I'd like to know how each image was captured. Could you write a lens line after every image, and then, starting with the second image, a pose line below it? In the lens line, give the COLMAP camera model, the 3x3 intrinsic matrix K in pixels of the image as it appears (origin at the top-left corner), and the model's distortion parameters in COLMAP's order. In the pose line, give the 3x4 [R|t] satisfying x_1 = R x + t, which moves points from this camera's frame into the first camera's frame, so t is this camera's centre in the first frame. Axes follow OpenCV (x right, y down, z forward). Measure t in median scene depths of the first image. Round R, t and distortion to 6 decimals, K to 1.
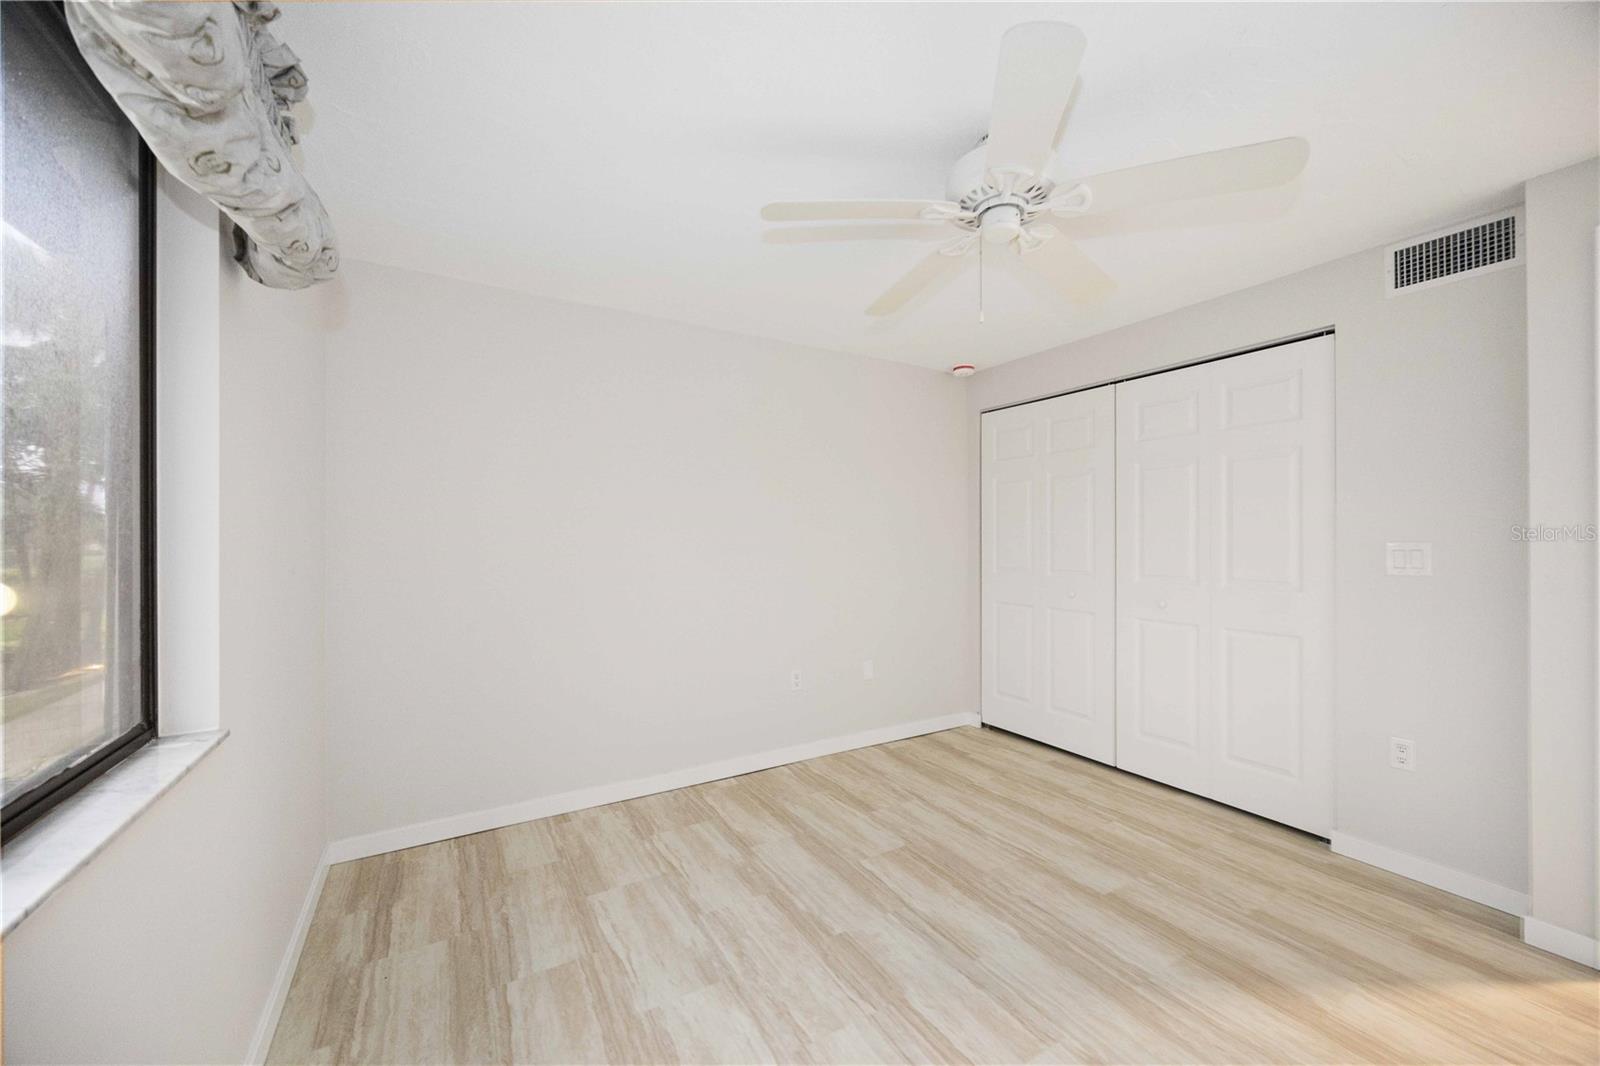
lens RADIAL K [[601.9, 0, 800.6], [0, 601.9, 542.8], [0, 0, 1]] dist [0.000923, 0.000128]
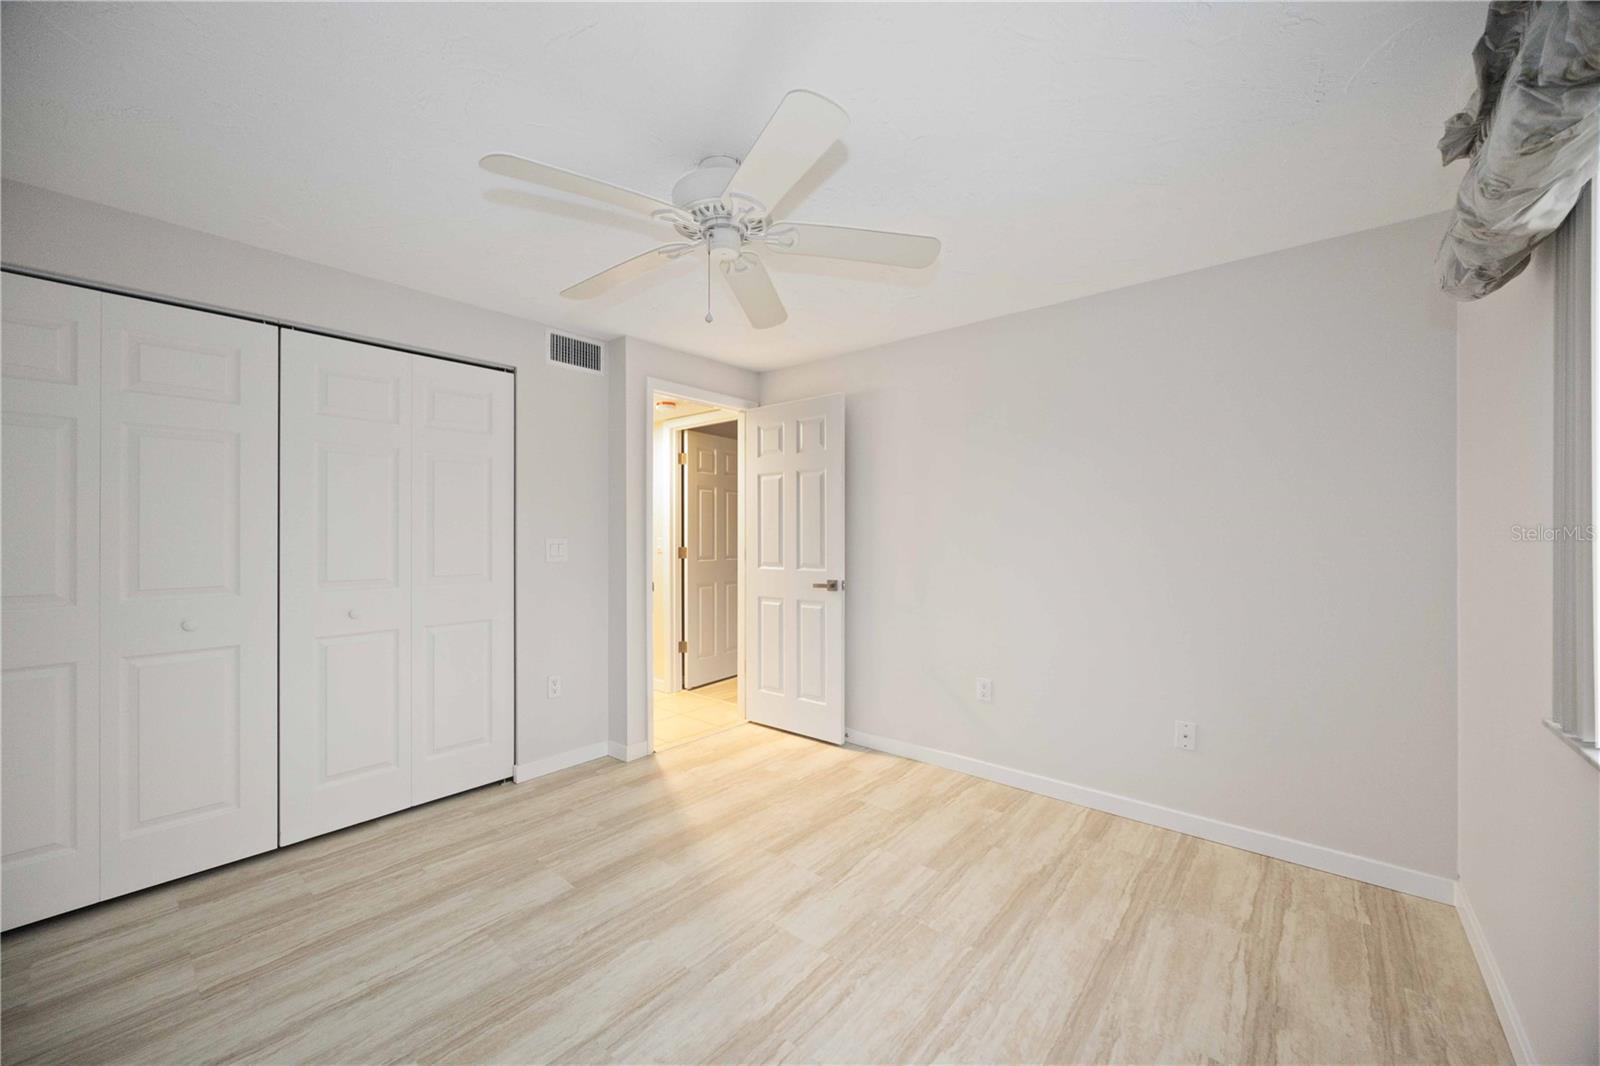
lens RADIAL K [[601.9, 0, 800.6], [0, 601.9, 542.8], [0, 0, 1]] dist [0.000923, 0.000128]
pose [[-0.326251, -0.005832, 0.945265, -0.528975], [0.010915, 0.999891, 0.009937, 0.001240], [-0.945220, 0.013560, -0.326152, 0.892688]]
